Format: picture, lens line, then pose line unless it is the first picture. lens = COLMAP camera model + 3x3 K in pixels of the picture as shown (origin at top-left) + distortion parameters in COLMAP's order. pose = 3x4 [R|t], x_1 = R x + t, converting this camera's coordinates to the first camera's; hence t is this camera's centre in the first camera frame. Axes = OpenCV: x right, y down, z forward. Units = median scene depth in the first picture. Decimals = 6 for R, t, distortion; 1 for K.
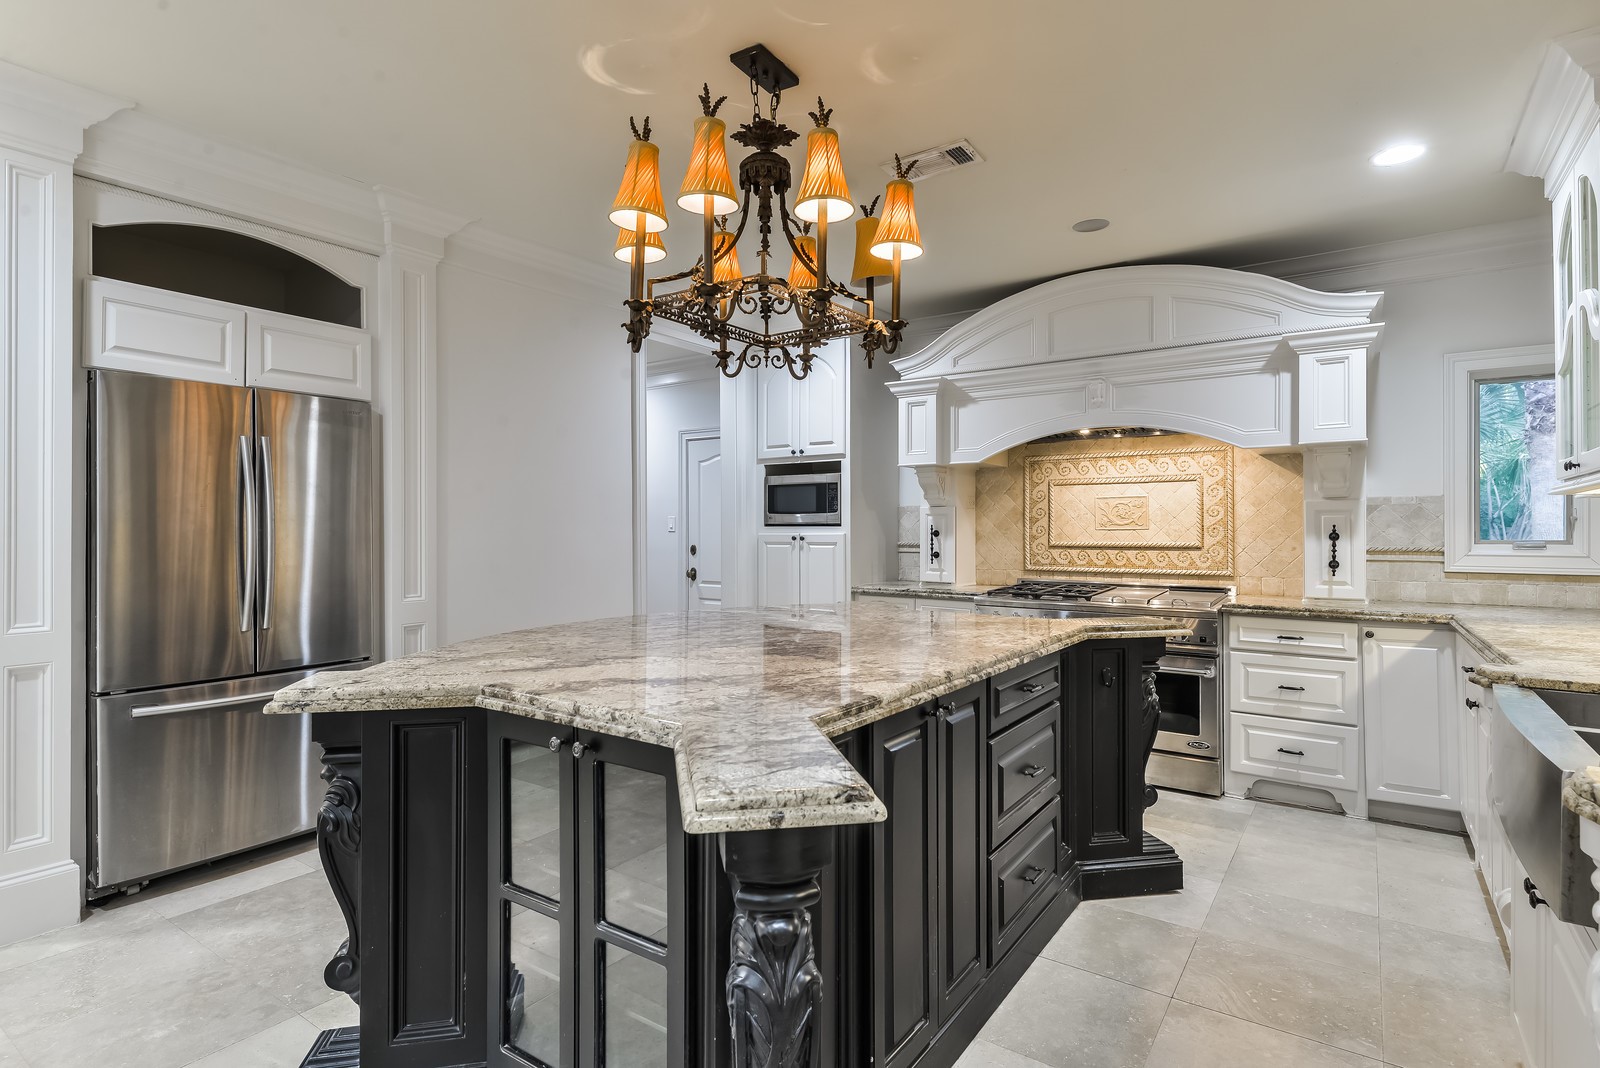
lens RADIAL K [[839.2, 0, 800.0], [0, 839.2, 534.0], [0, 0, 1]] dist [0.015152, -0.001266]
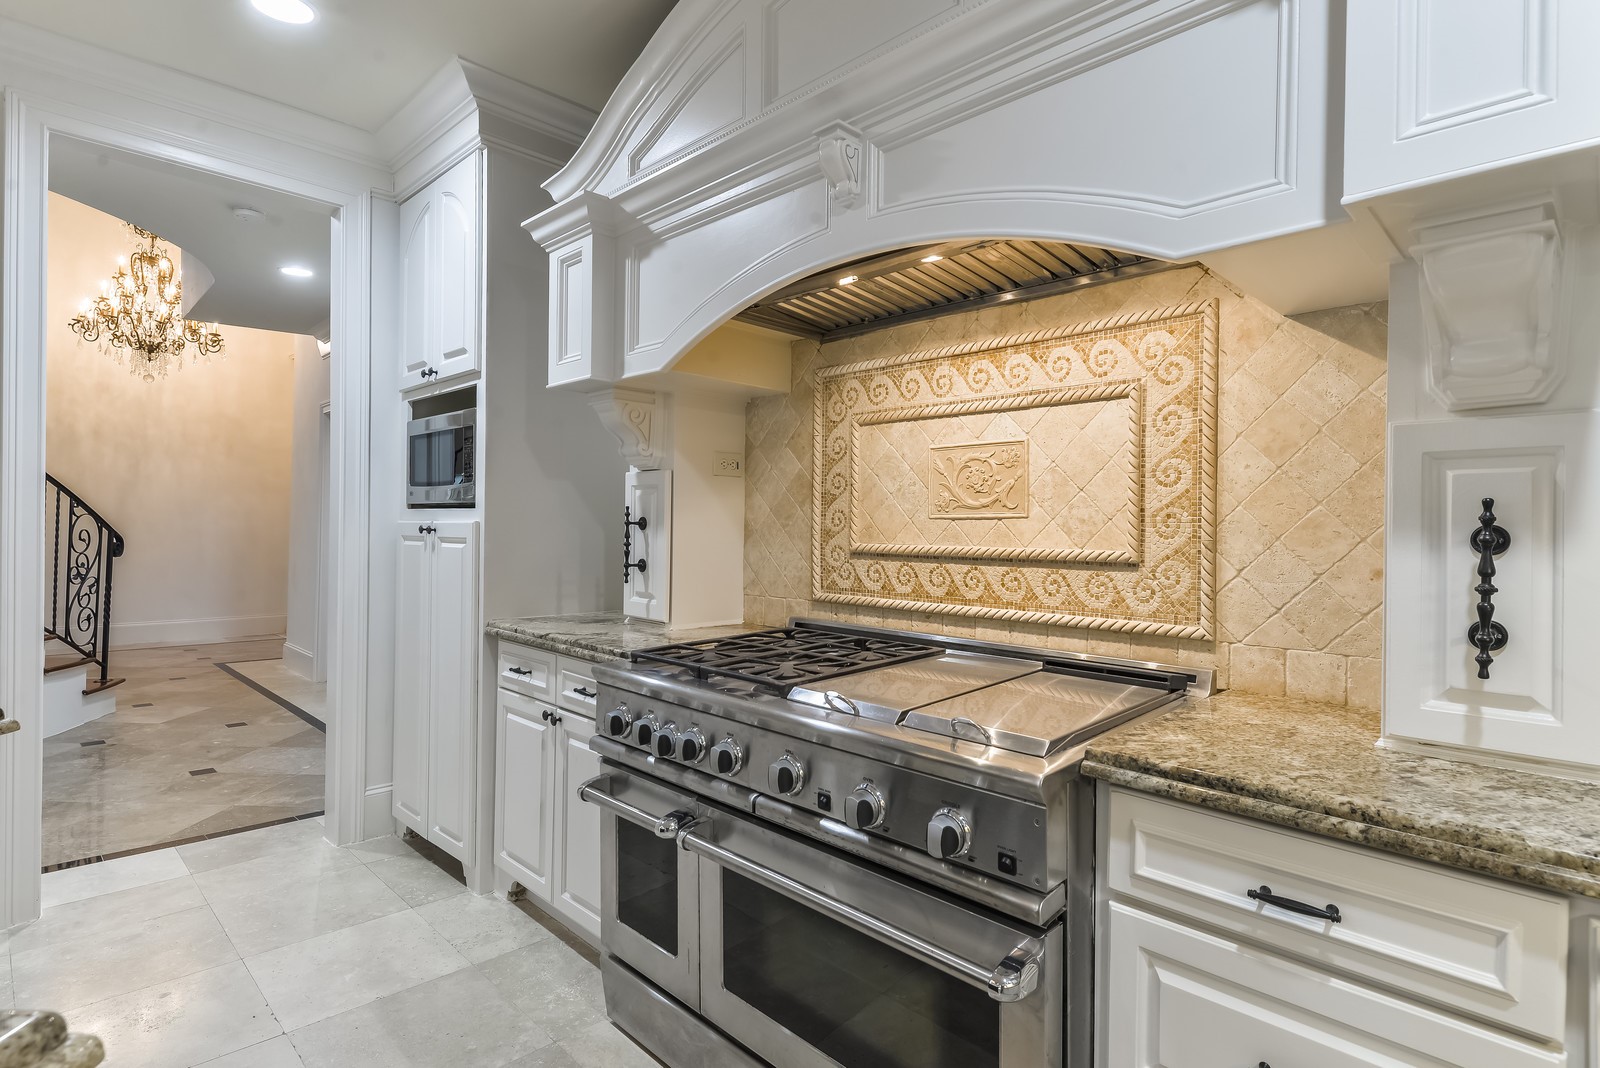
lens RADIAL K [[839.2, 0, 800.0], [0, 839.2, 534.0], [0, 0, 1]] dist [0.015152, -0.001266]
pose [[0.984134, 0.014055, -0.176870, 0.388792], [-0.013427, 0.999899, 0.004749, 0.002319], [0.176919, -0.002299, 0.984223, 0.578557]]
